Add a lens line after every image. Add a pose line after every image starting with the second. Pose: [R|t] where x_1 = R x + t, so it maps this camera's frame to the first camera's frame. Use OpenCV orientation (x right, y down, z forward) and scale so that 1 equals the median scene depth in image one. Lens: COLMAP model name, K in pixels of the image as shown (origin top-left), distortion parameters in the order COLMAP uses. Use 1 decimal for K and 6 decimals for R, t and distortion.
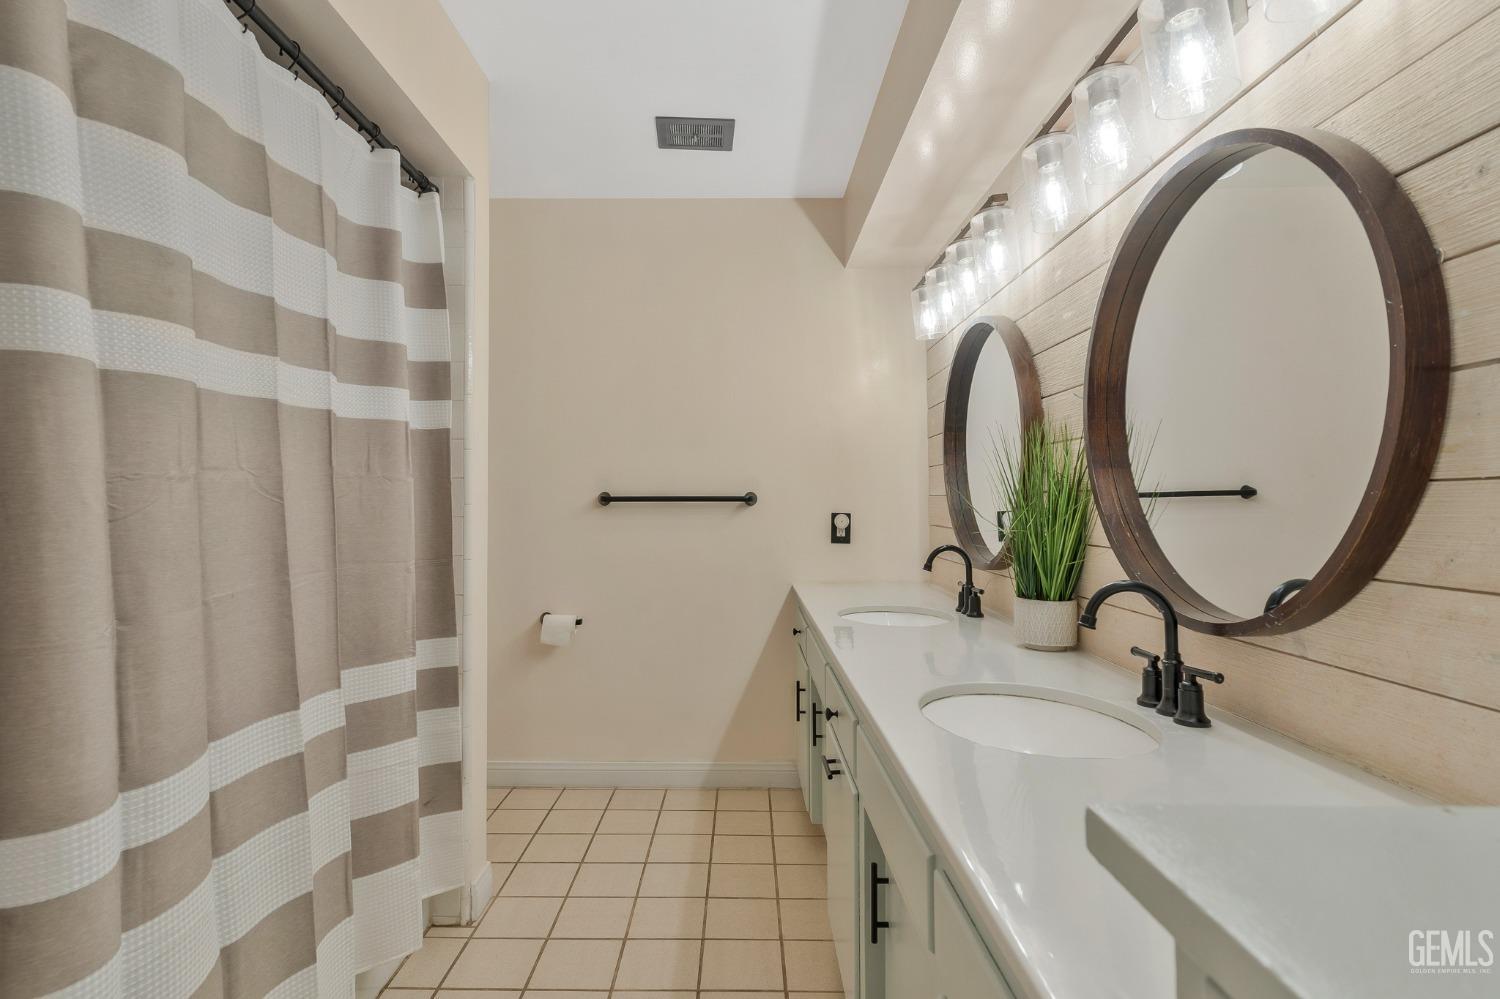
lens RADIAL K [[733.7, 0, 740.1], [0, 733.7, 468.6], [0, 0, 1]] dist [0.002277, -0.000083]
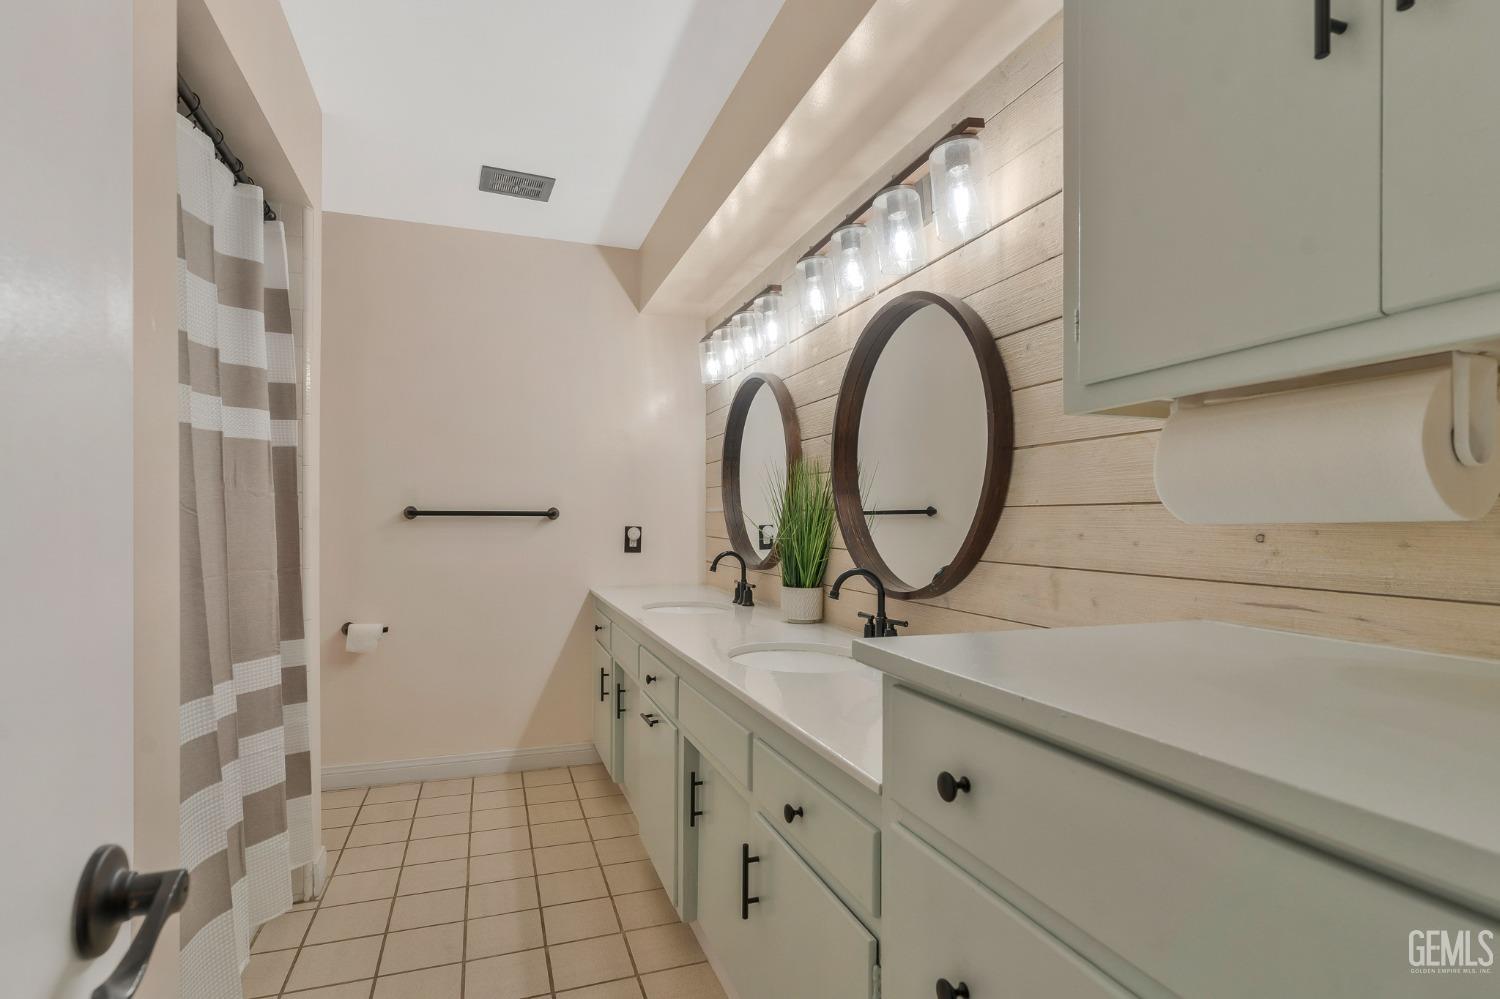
lens RADIAL K [[737.4, 0, 755.5], [0, 737.4, 511.1], [0, 0, 1]] dist [-0.000430, -0.000222]
pose [[0.935784, 0.008364, 0.352474, -0.161438], [-0.021497, 0.999212, 0.033360, -0.011356], [-0.351917, -0.038795, 0.935227, -0.271873]]
